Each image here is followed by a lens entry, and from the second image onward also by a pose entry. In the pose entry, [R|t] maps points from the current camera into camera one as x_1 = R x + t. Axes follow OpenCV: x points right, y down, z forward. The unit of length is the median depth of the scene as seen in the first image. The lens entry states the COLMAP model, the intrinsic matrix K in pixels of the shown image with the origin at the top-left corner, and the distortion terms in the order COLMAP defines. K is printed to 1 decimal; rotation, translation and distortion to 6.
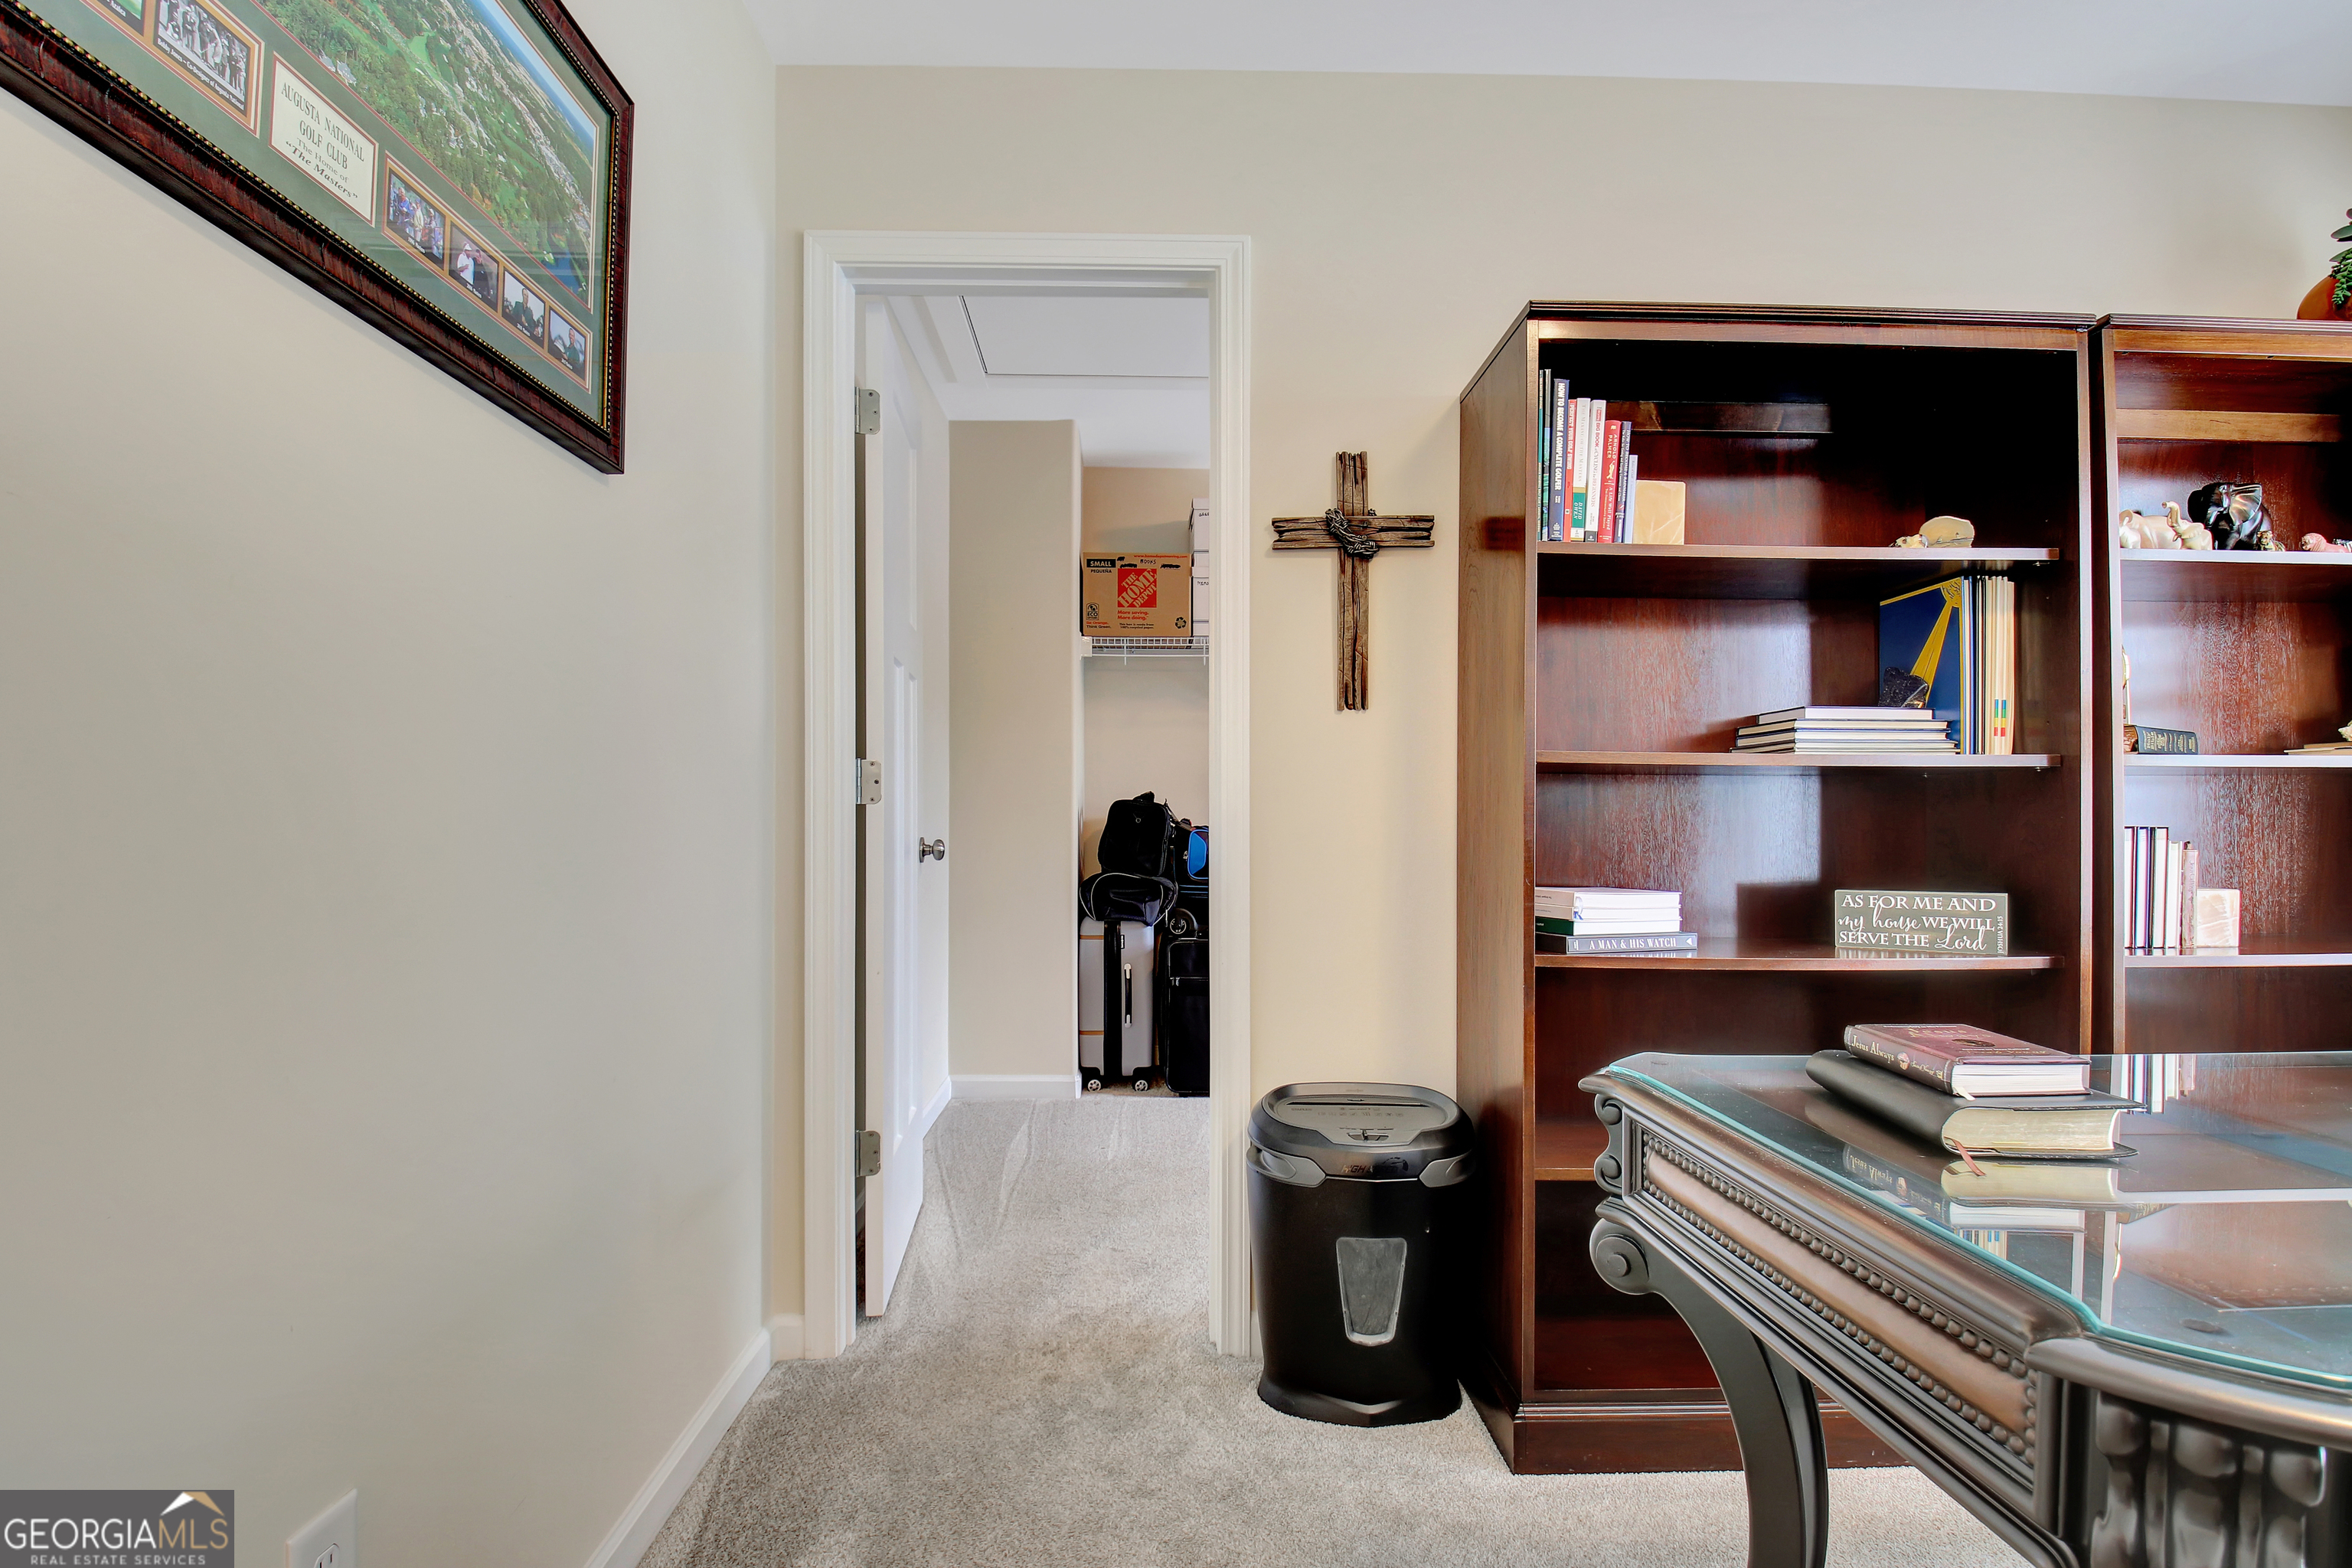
lens RADIAL K [[1247.1, 0, 1078.5], [0, 1247.1, 818.2], [0, 0, 1]] dist [0.004684, -0.025413]
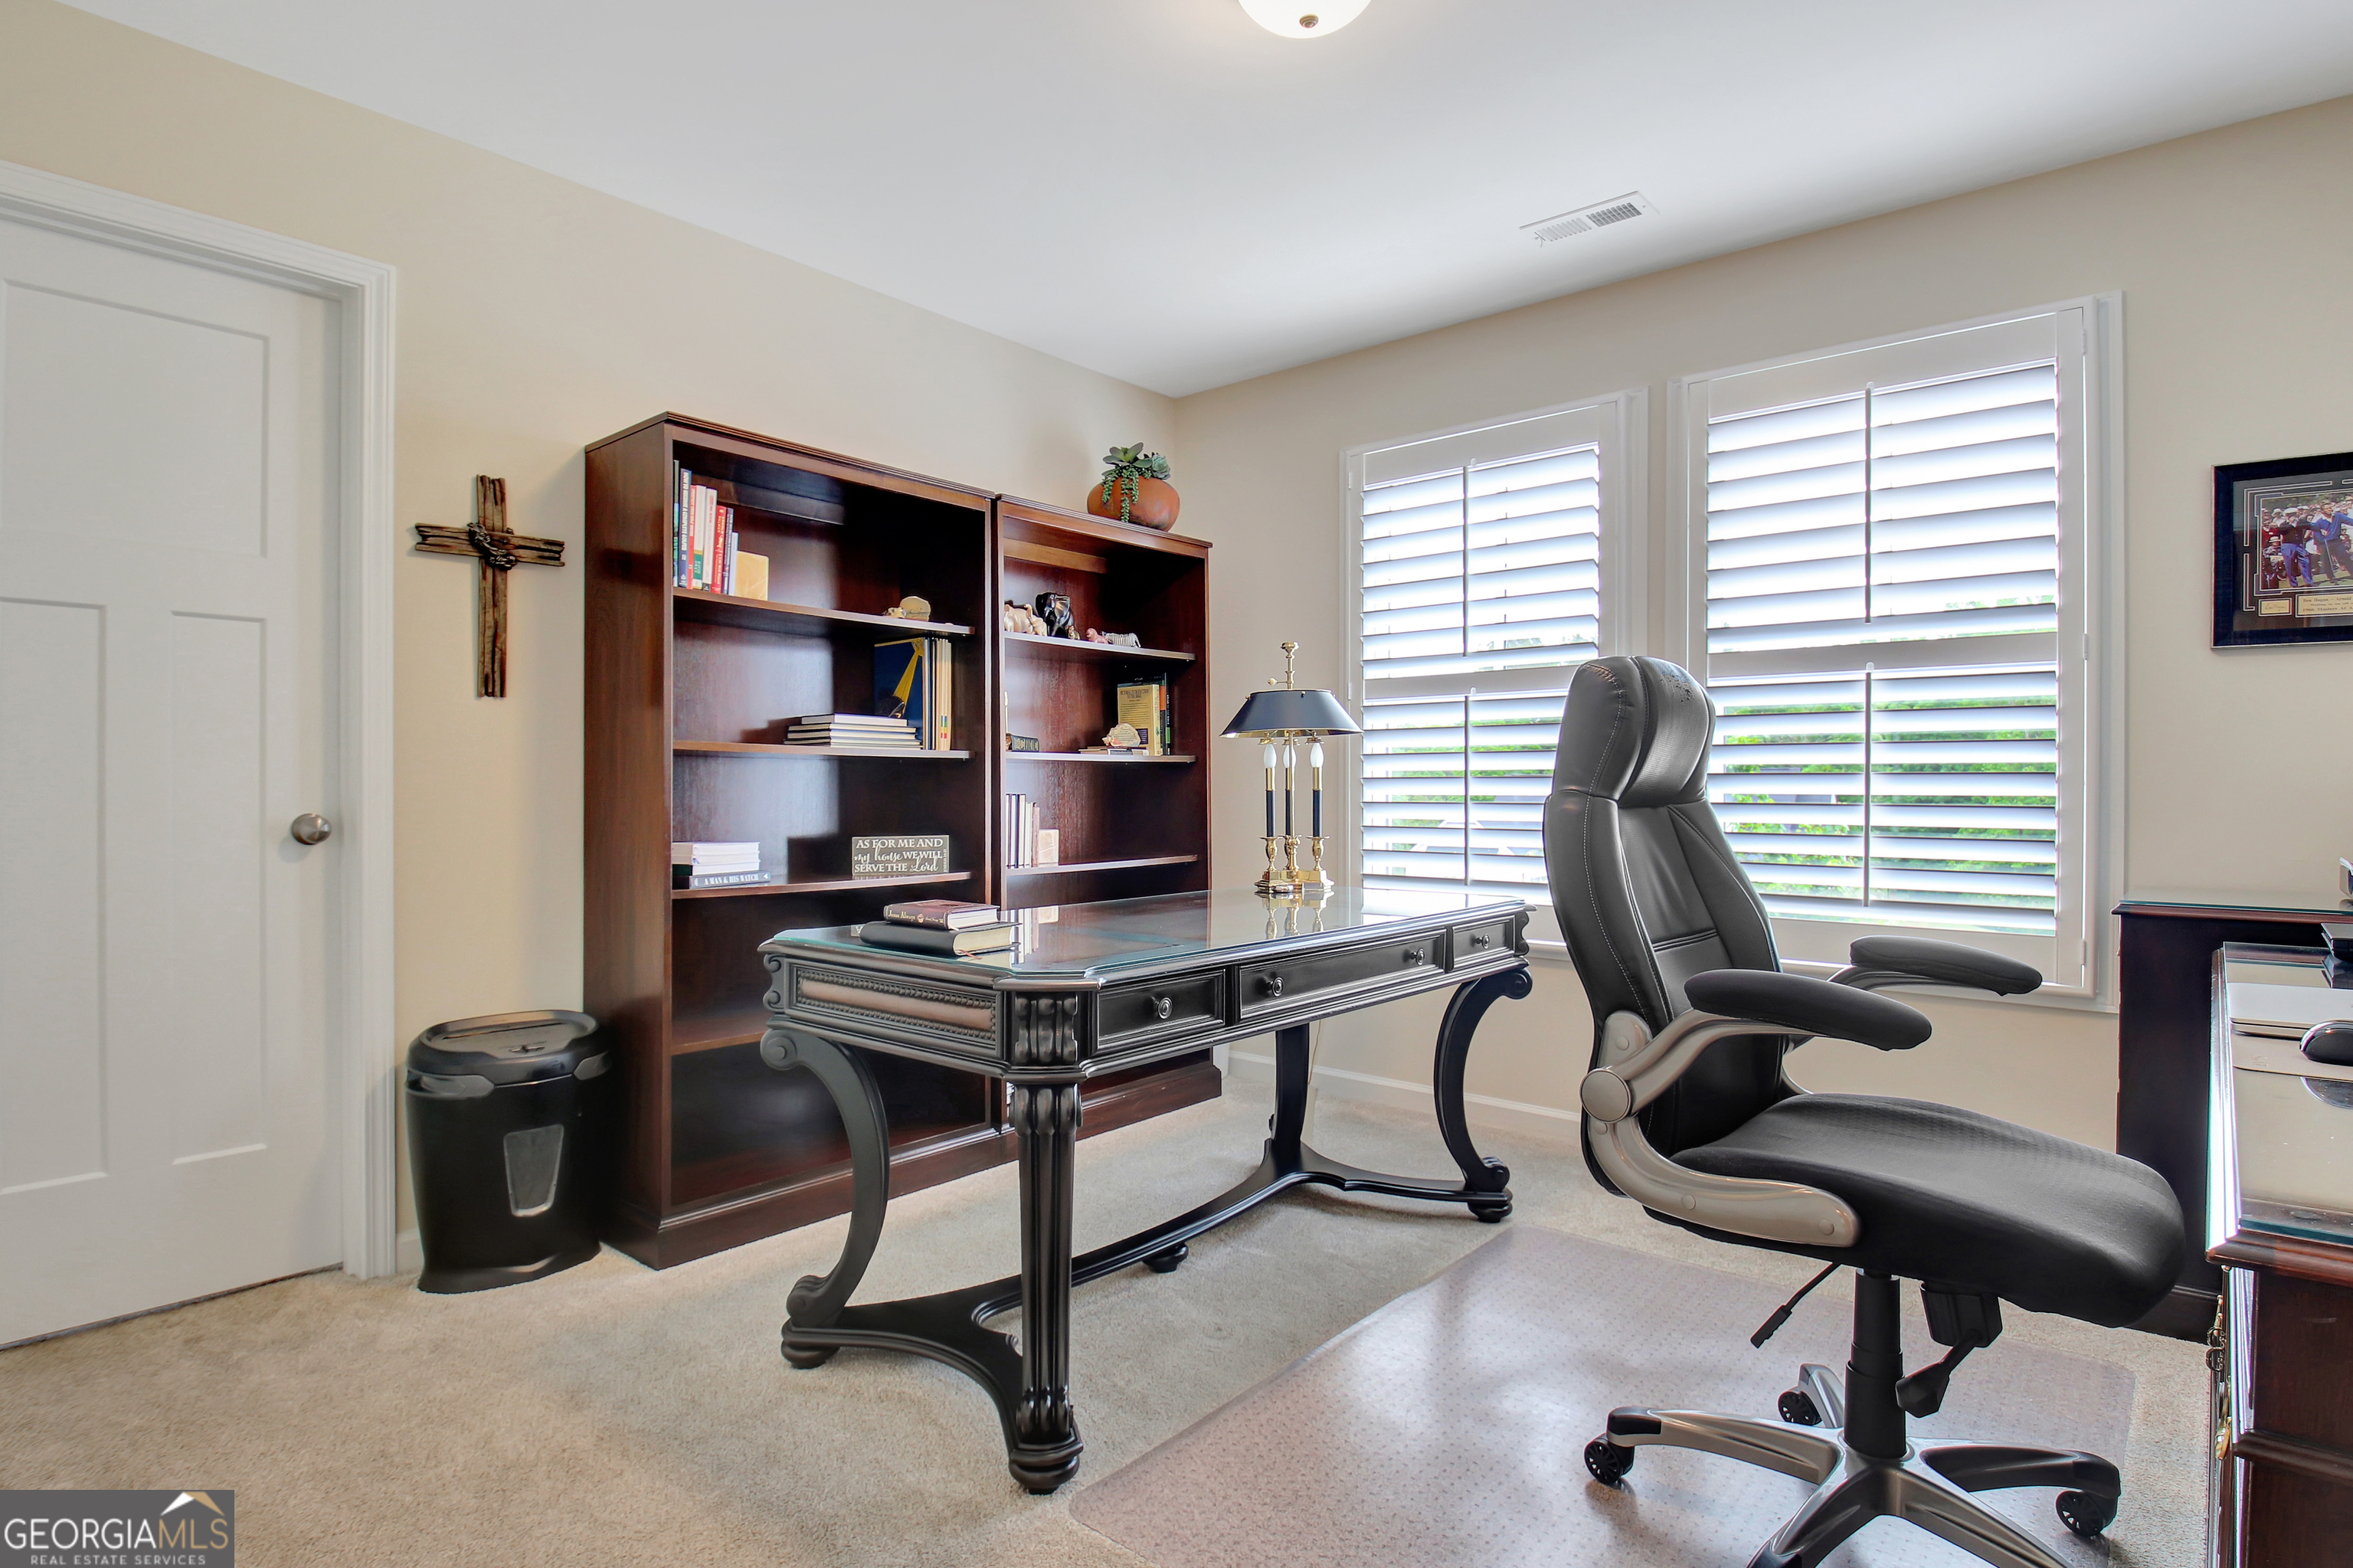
lens RADIAL K [[1253.8, 0, 1176.5], [0, 1253.8, 784.0], [0, 0, 1]] dist [0.003110, -0.000129]
pose [[0.660672, 0.001644, 0.750673, -0.279254], [0.000381, 0.999997, -0.002525, -0.002569], [-0.750675, 0.001955, 0.660669, -0.302670]]
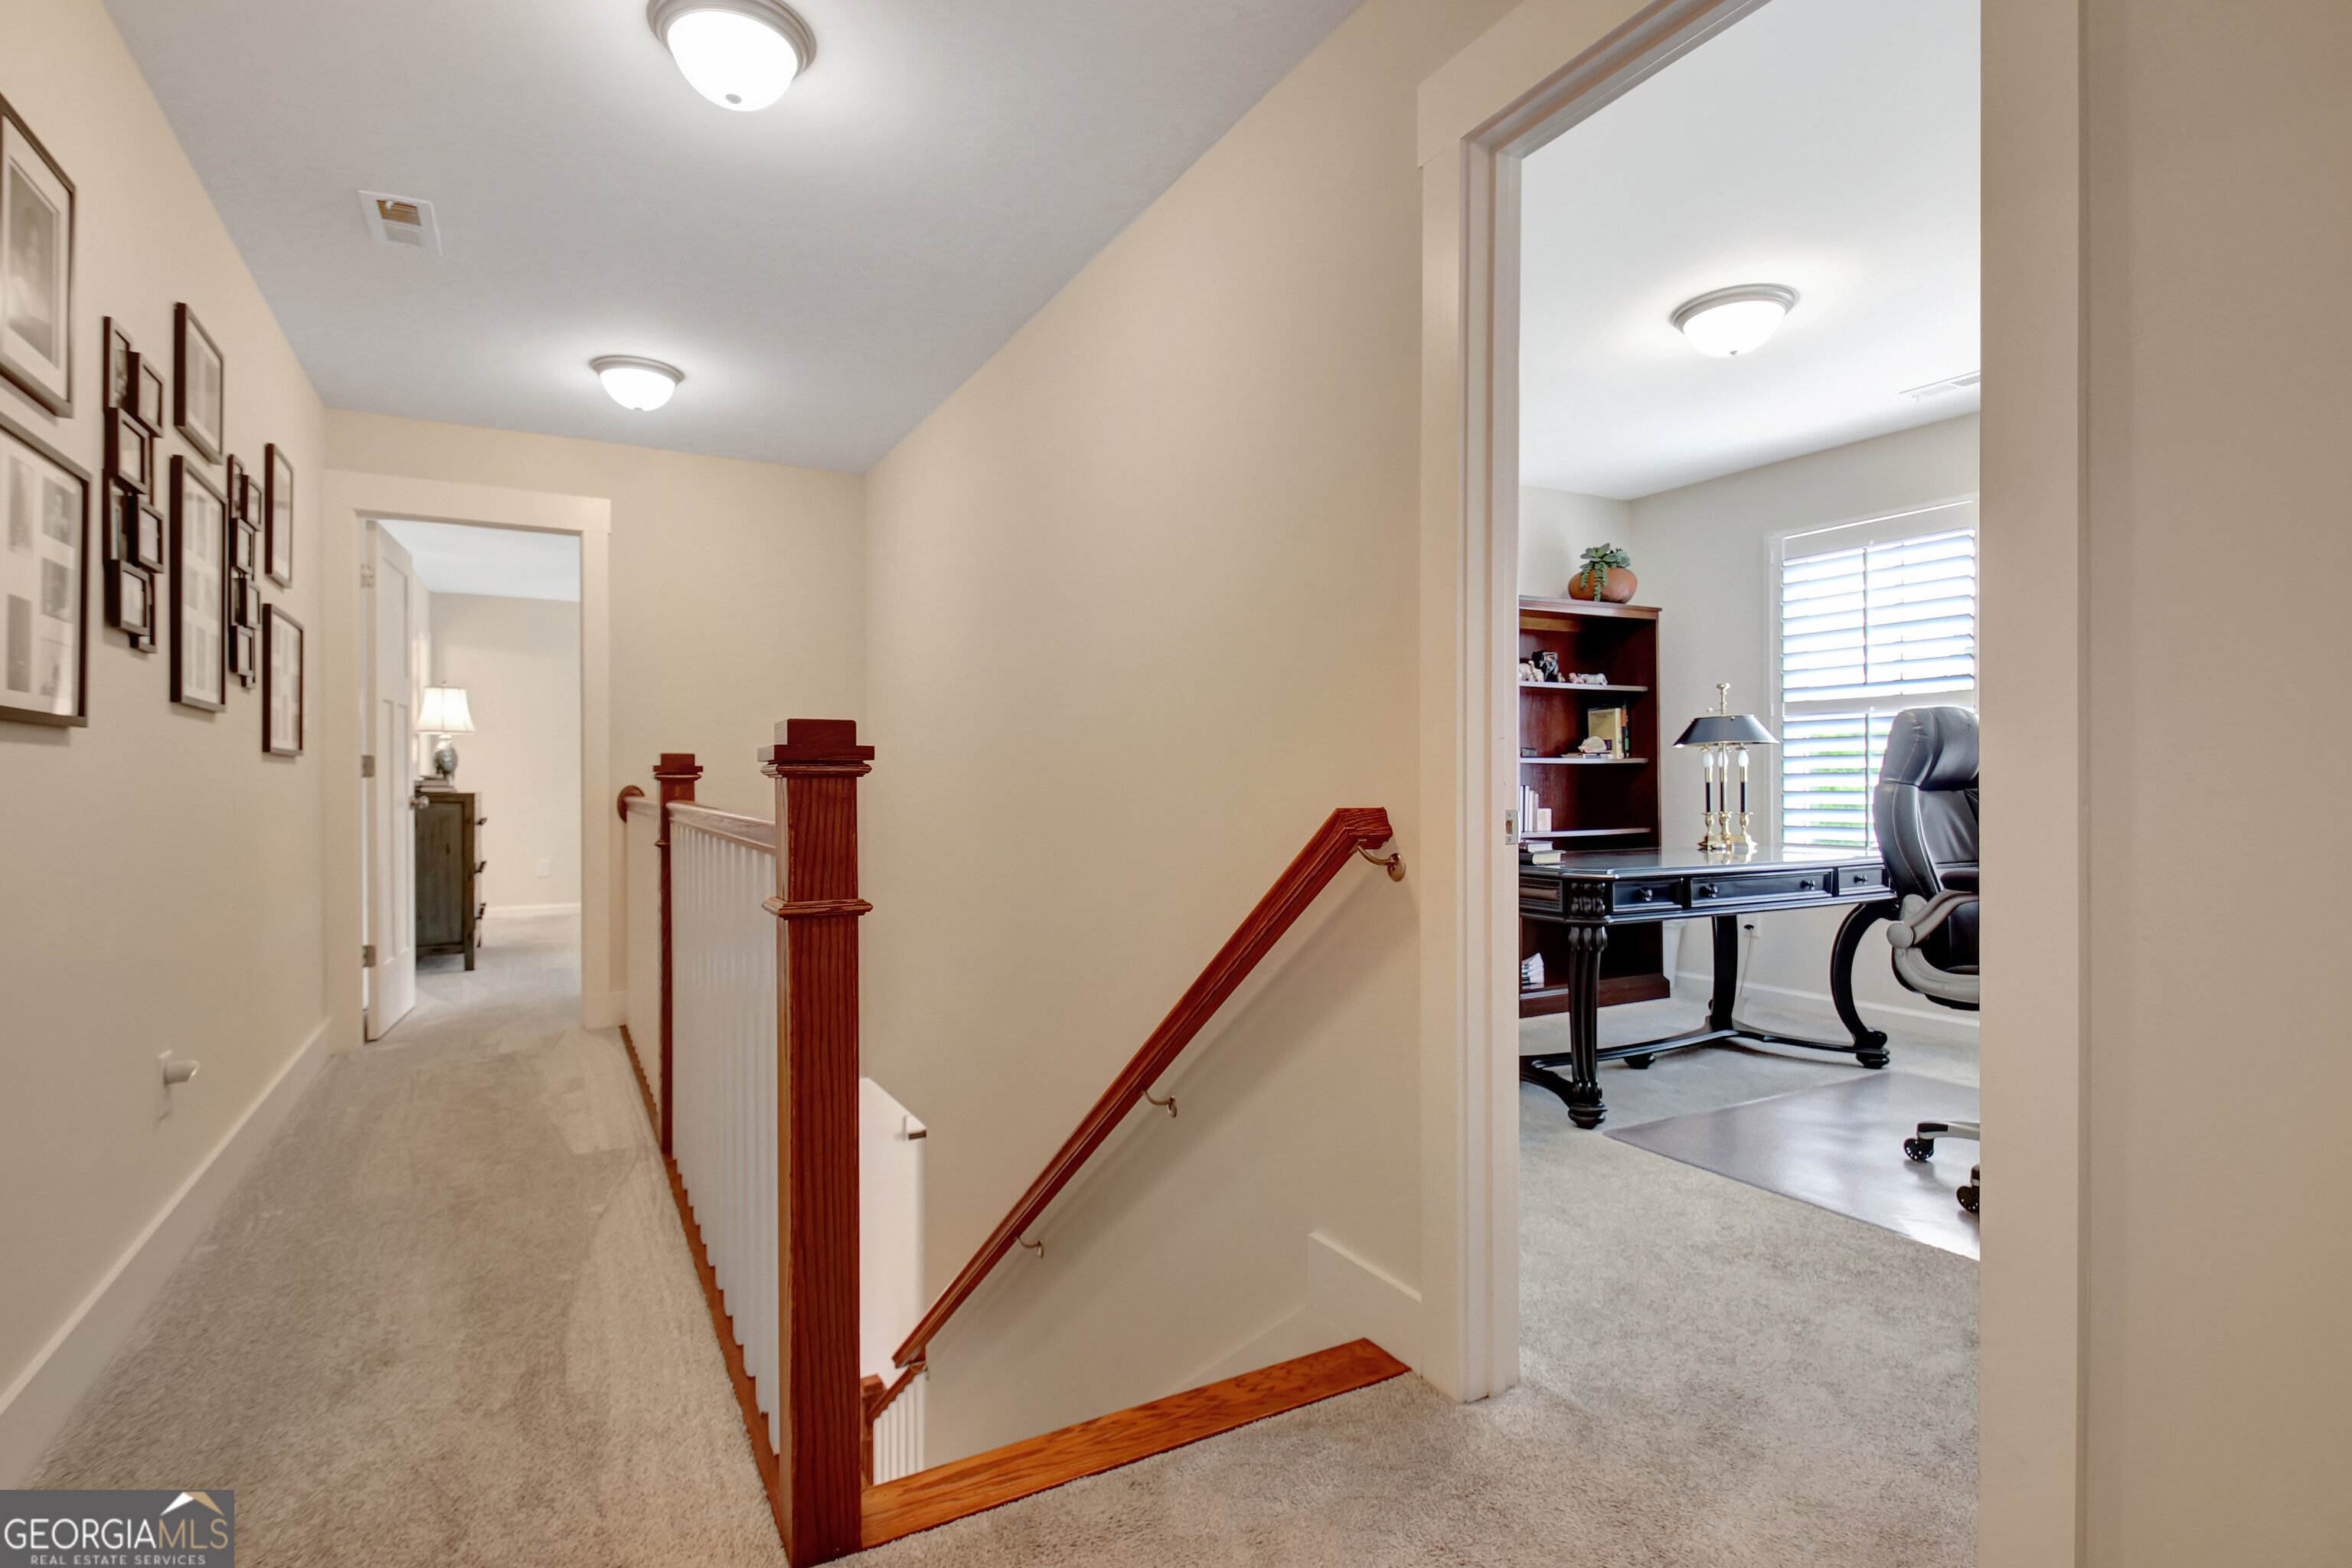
lens RADIAL K [[1117.1, 0, 1176.0], [0, 1117.1, 784.0], [0, 0, 1]] dist [0.029403, -0.016910]
pose [[0.885021, -0.002269, 0.465546, -0.837348], [0.002488, 0.999997, 0.000143, 0.001470], [-0.465545, 0.001032, 0.885024, -0.716202]]
